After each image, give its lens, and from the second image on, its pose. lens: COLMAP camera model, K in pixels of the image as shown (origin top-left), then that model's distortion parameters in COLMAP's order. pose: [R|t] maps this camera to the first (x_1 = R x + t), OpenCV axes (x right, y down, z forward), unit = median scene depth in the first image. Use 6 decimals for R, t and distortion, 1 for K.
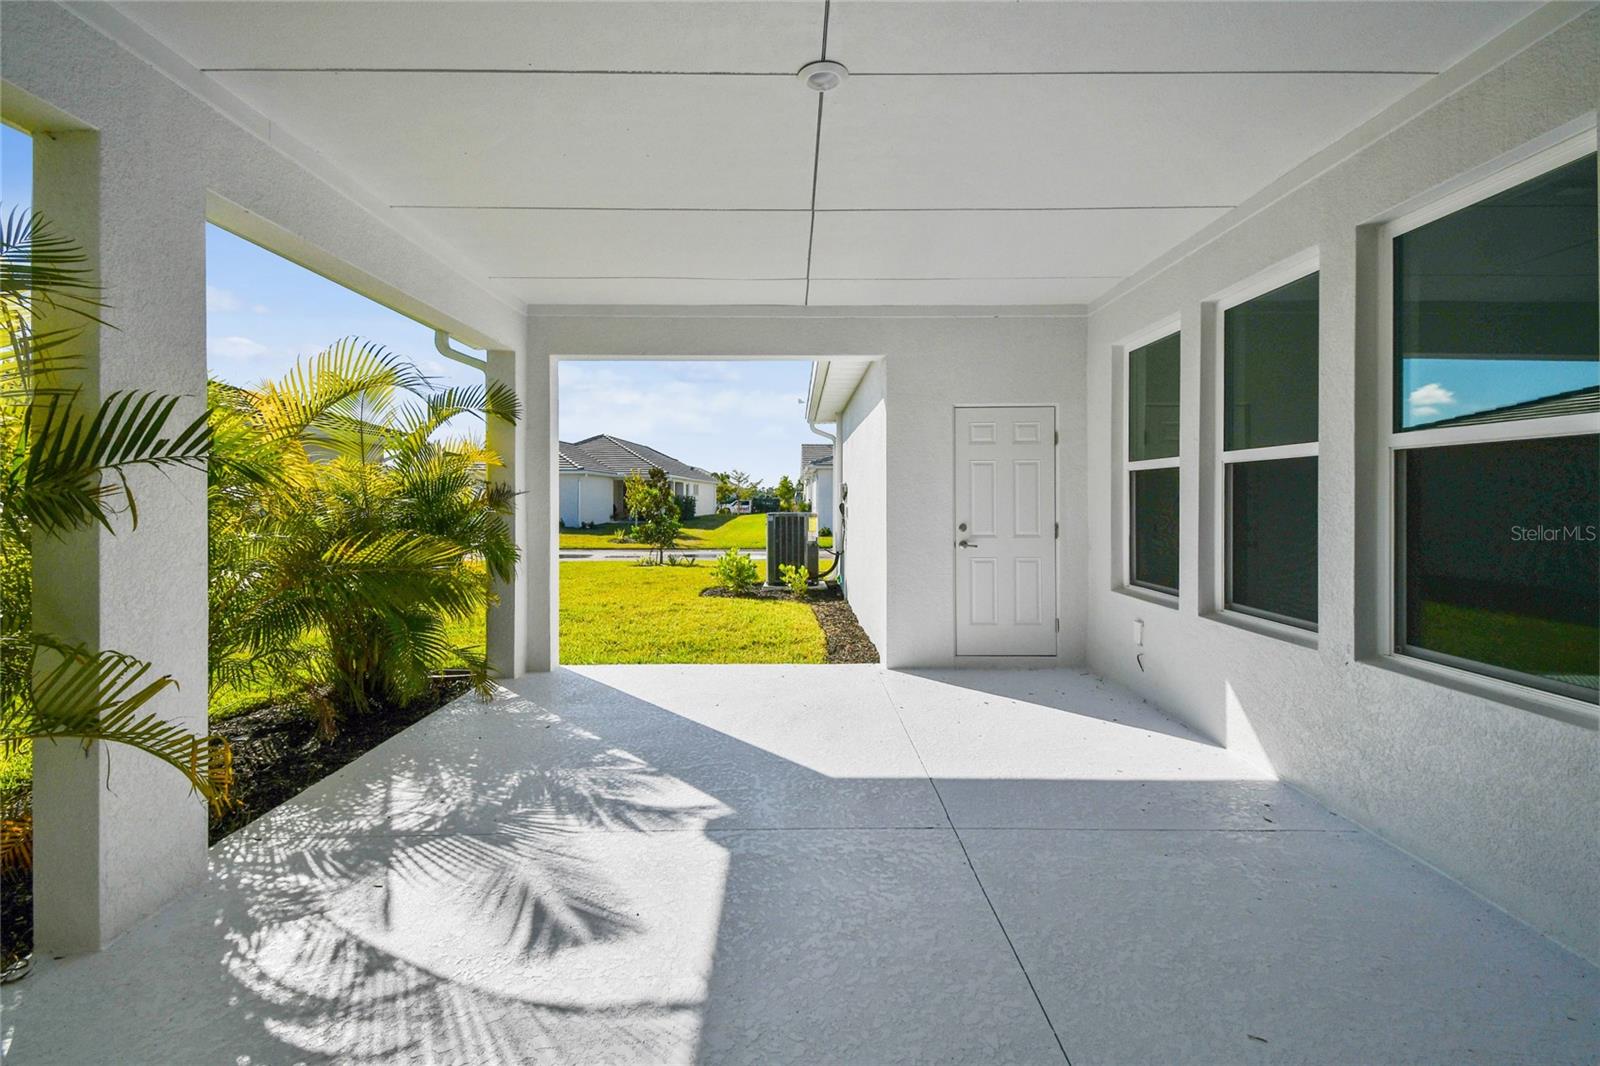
lens RADIAL K [[709.3, 0, 797.2], [0, 709.3, 520.0], [0, 0, 1]] dist [-0.000550, 0.000035]
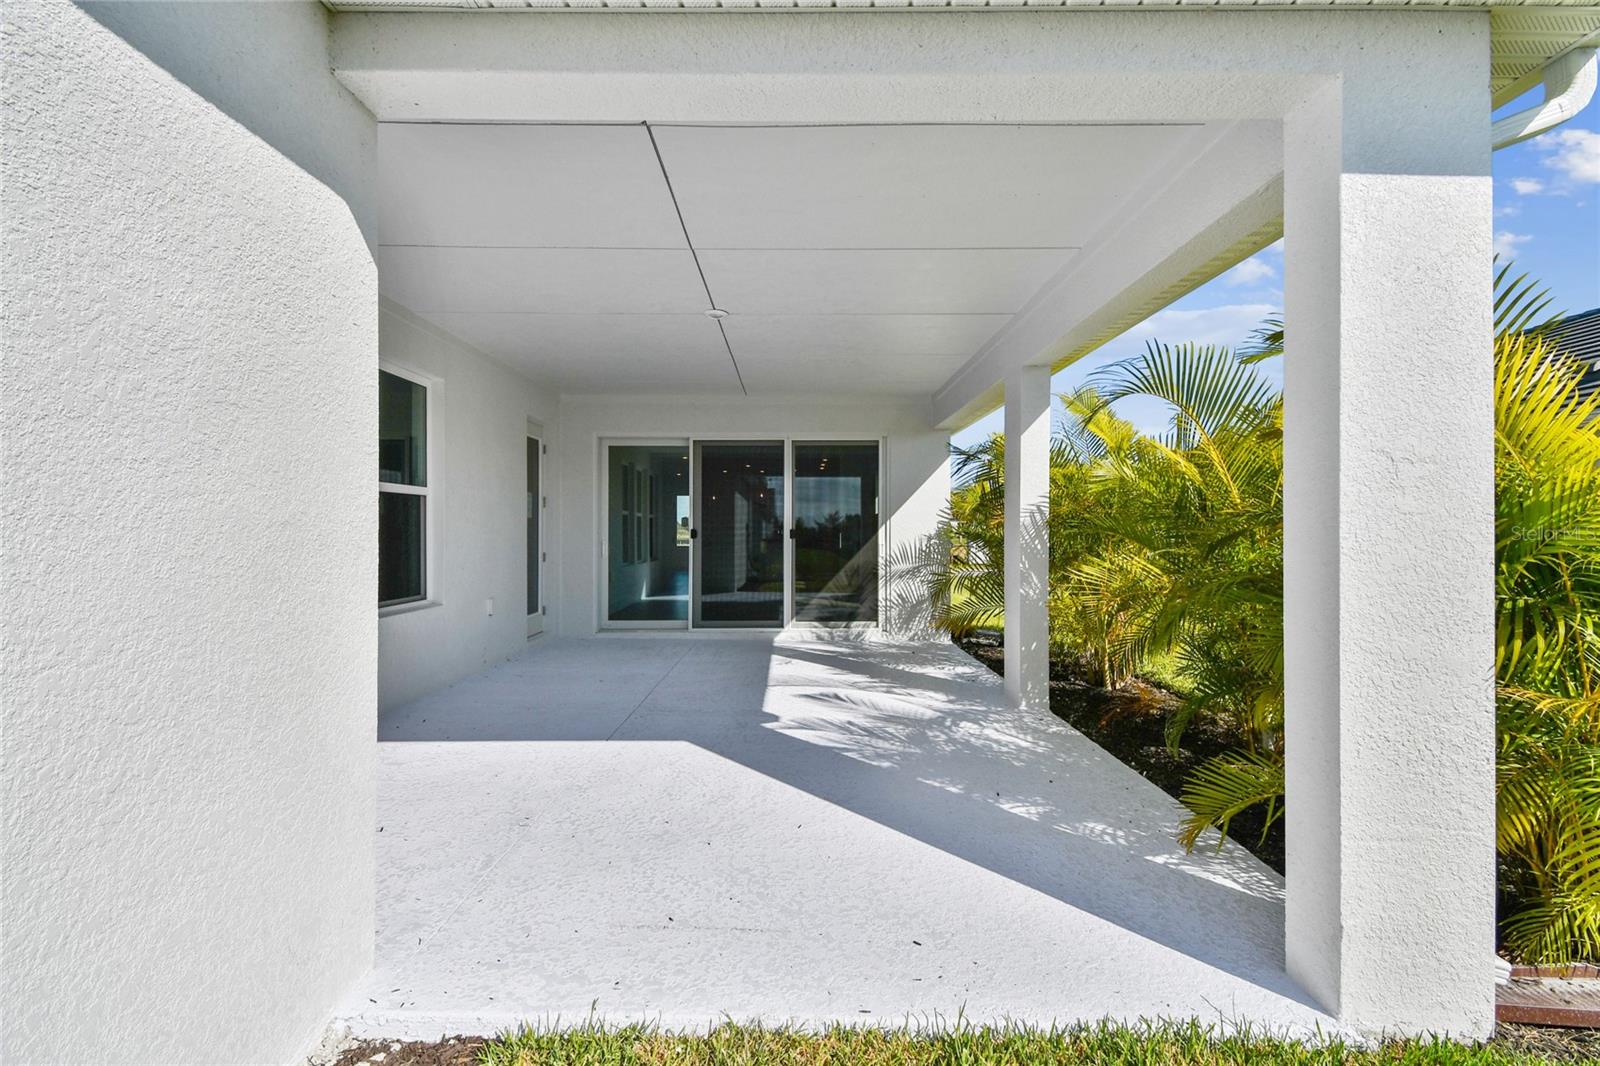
lens RADIAL K [[709.3, 0, 800.1], [0, 709.3, 526.2], [0, 0, 1]] dist [-0.000550, 0.000035]
pose [[-0.999970, -0.003234, 0.006999, -0.172358], [-0.003168, 0.999950, 0.009501, -0.029049], [-0.007029, 0.009478, -0.999930, 2.410090]]
